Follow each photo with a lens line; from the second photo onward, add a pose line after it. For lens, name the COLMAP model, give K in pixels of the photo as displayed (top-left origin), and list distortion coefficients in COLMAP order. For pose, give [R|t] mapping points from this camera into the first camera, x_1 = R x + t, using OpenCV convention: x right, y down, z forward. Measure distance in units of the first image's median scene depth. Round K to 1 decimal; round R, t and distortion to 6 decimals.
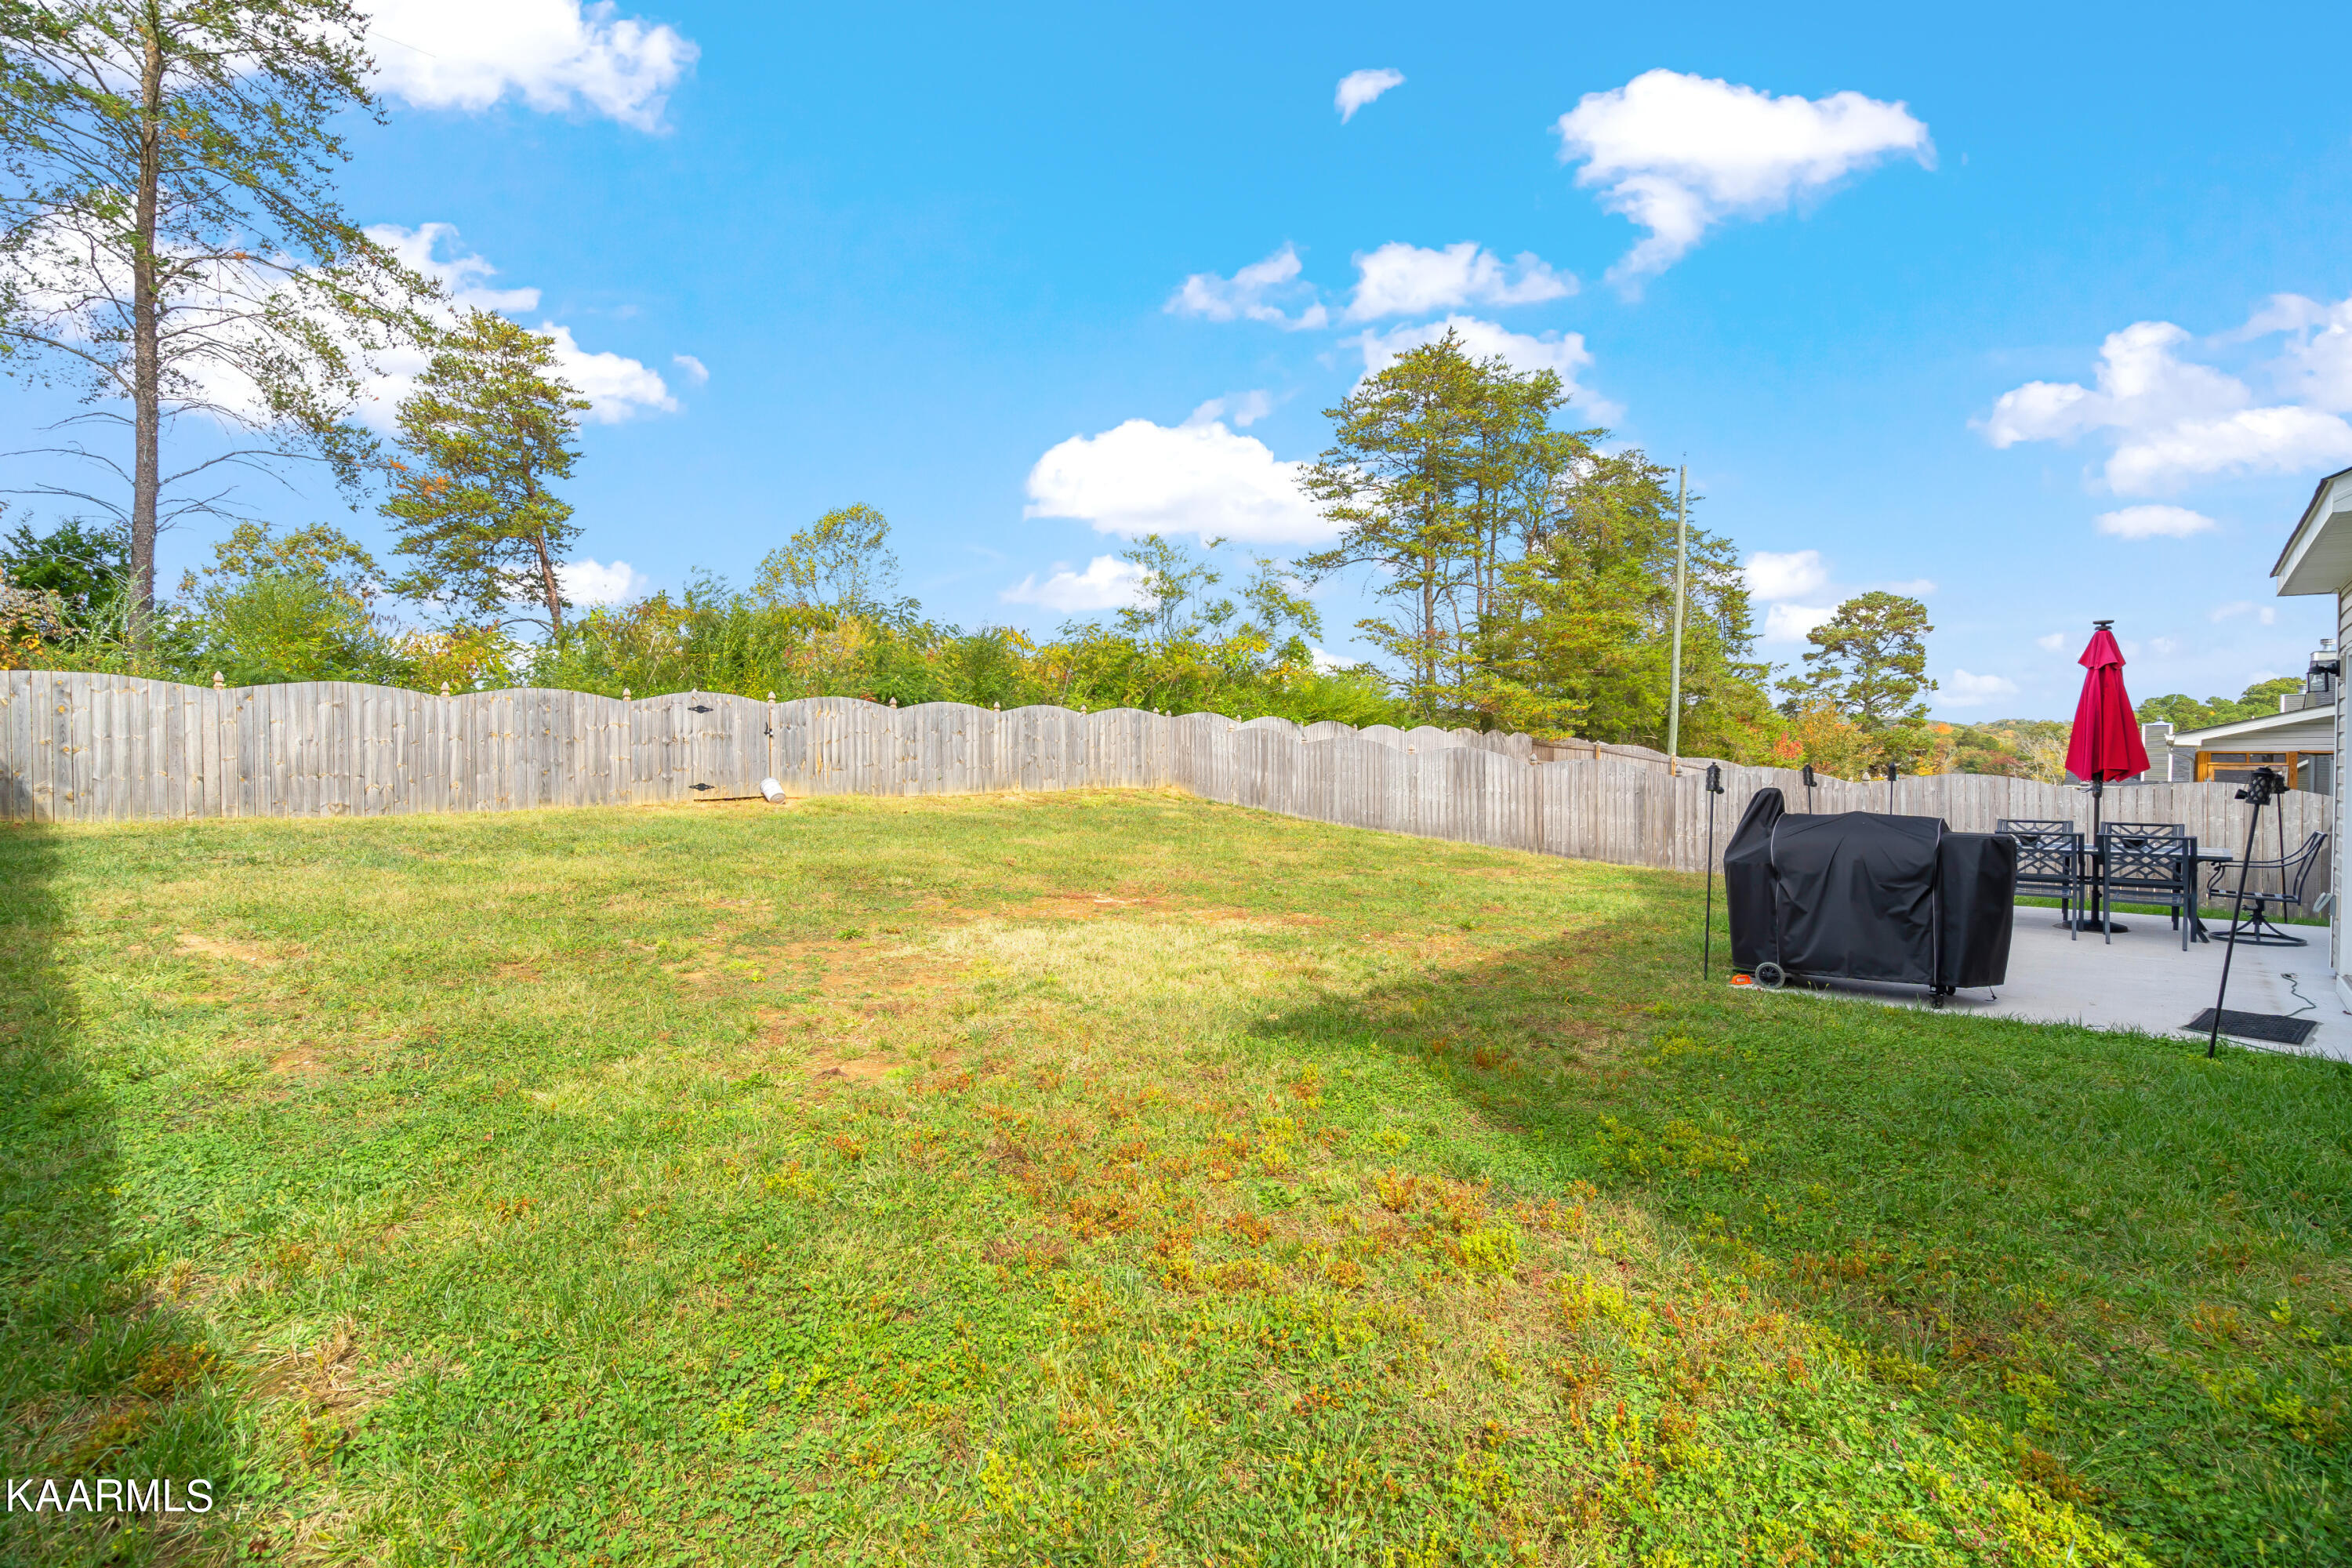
lens RADIAL K [[1067.9, 0, 1165.2], [0, 1067.9, 785.5], [0, 0, 1]] dist [-0.001351, 0.000200]
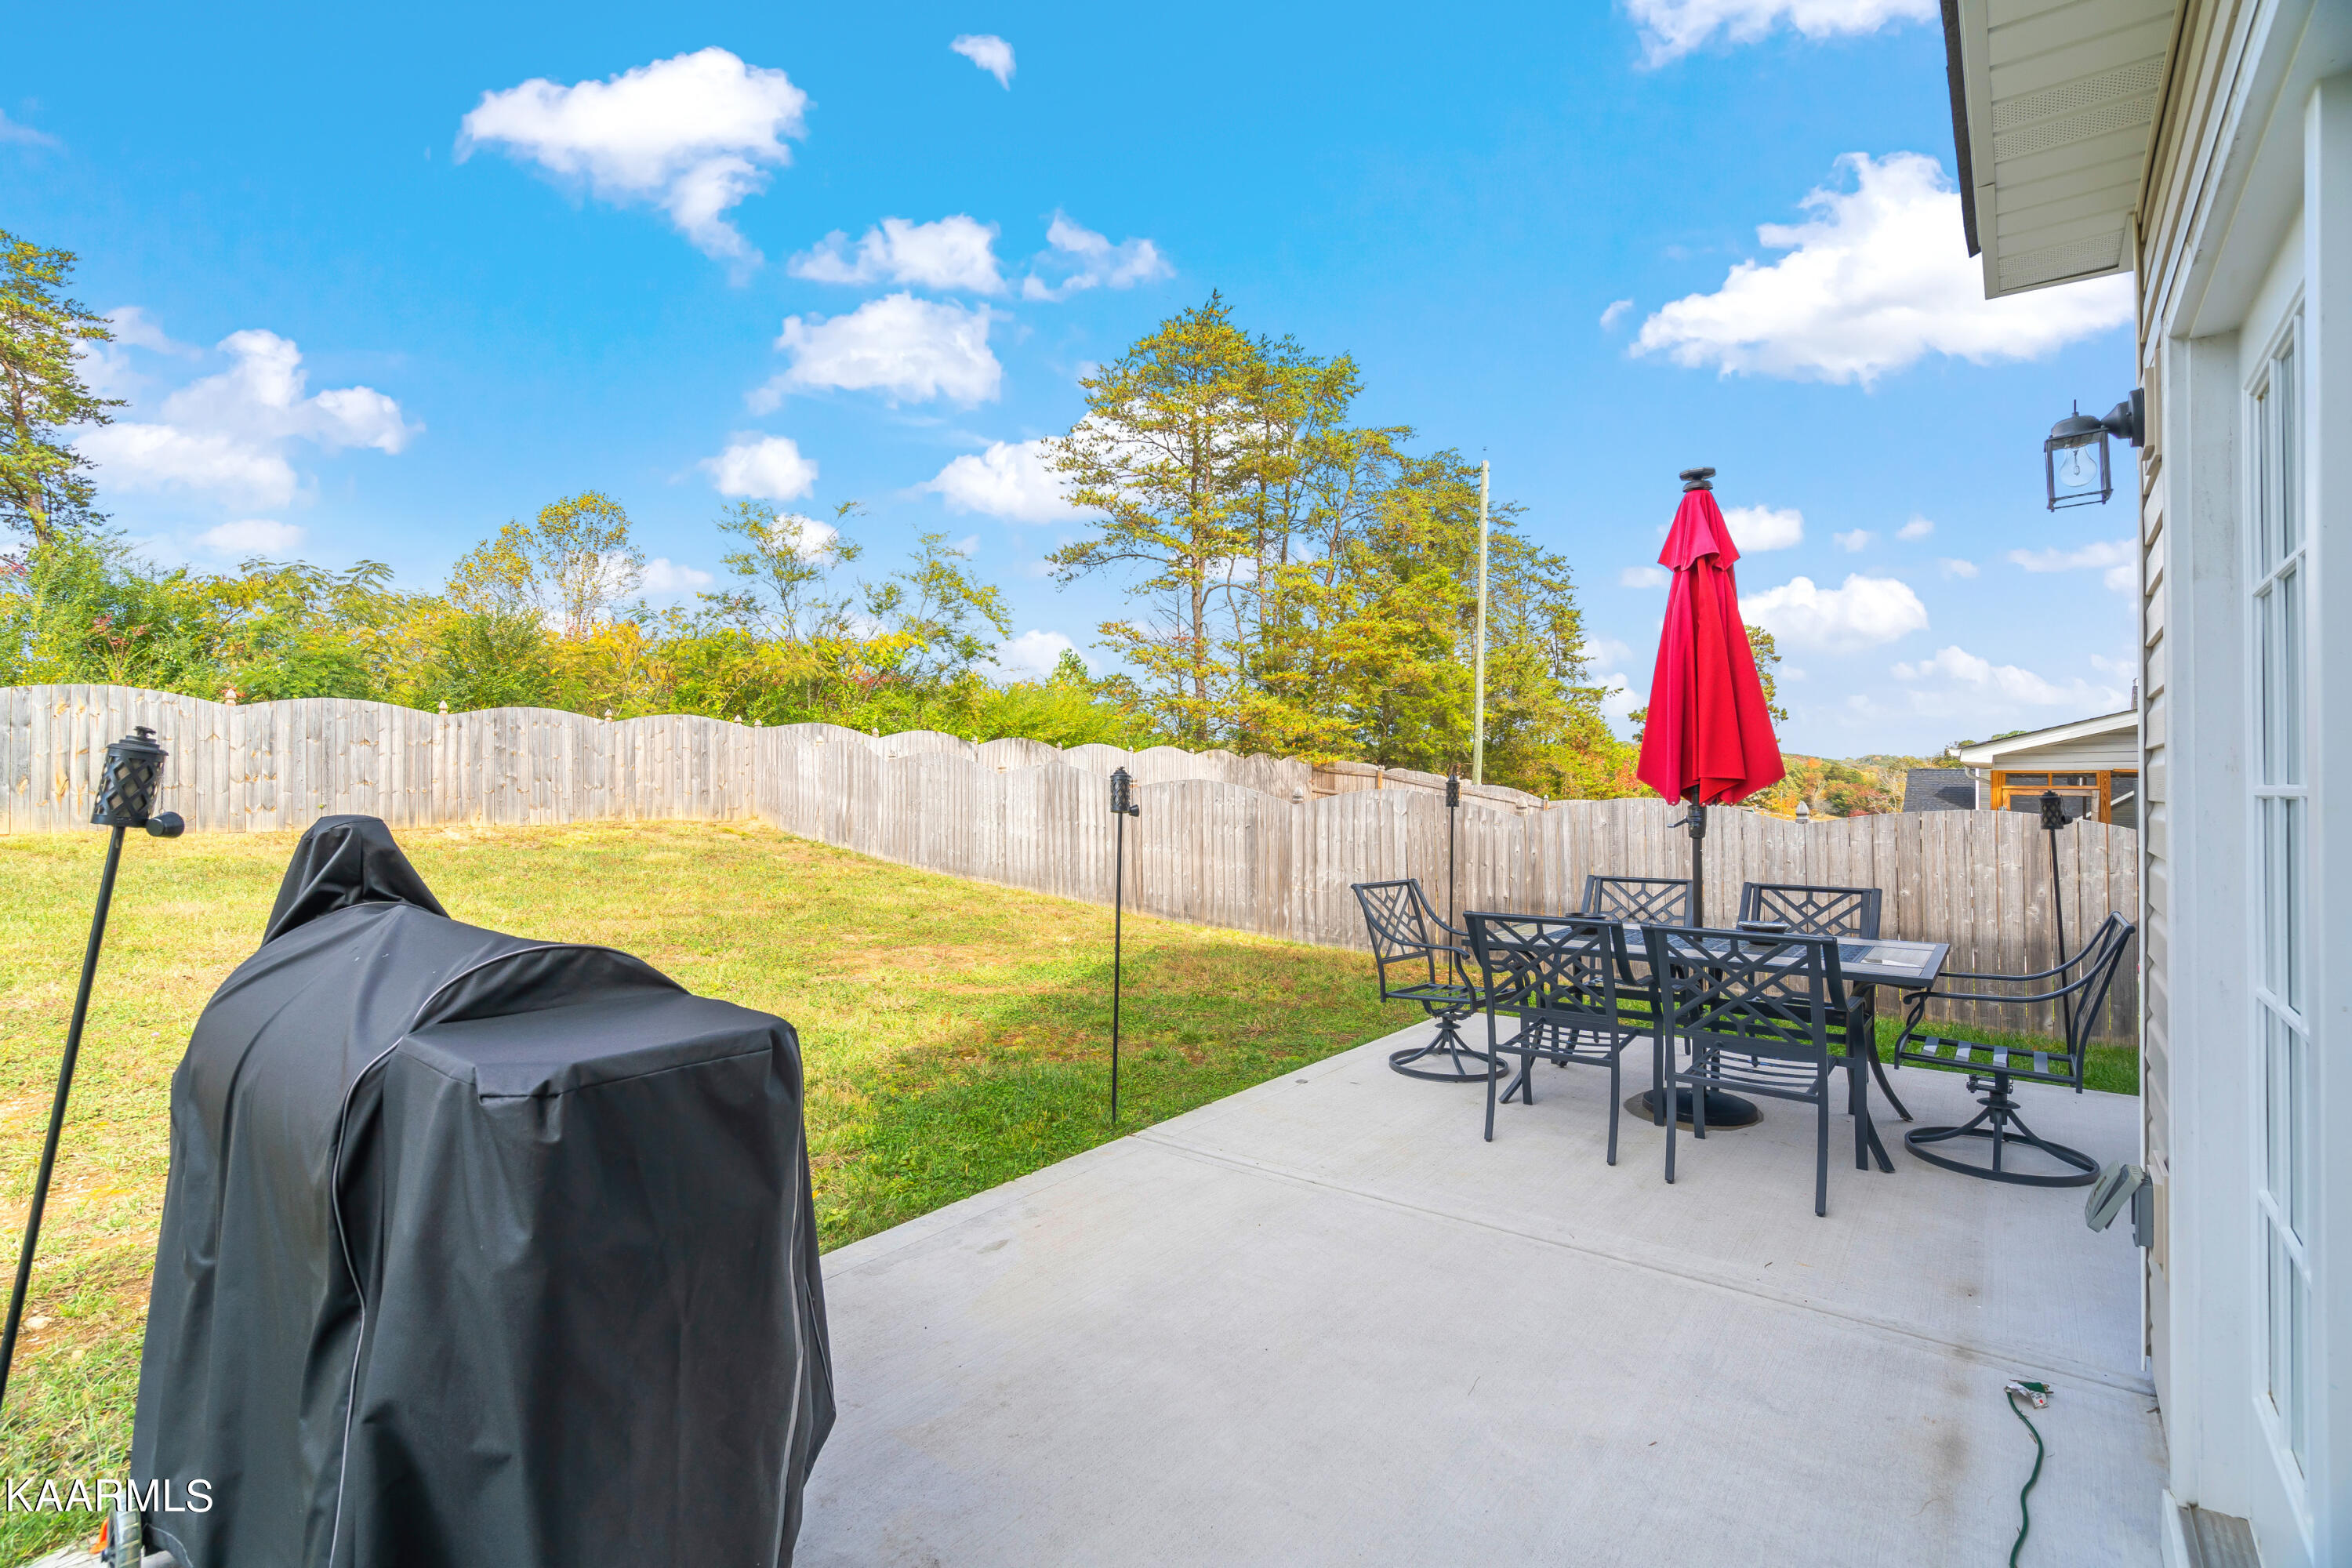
lens RADIAL K [[1090.4, 0, 1164.1], [0, 1090.4, 785.9], [0, 0, 1]] dist [-0.001031, 0.000525]
pose [[0.995468, 0.001754, 0.095086, 0.233510], [0.000987, 0.999586, -0.028772, 0.000581], [-0.095097, 0.028736, 0.995053, 0.211863]]
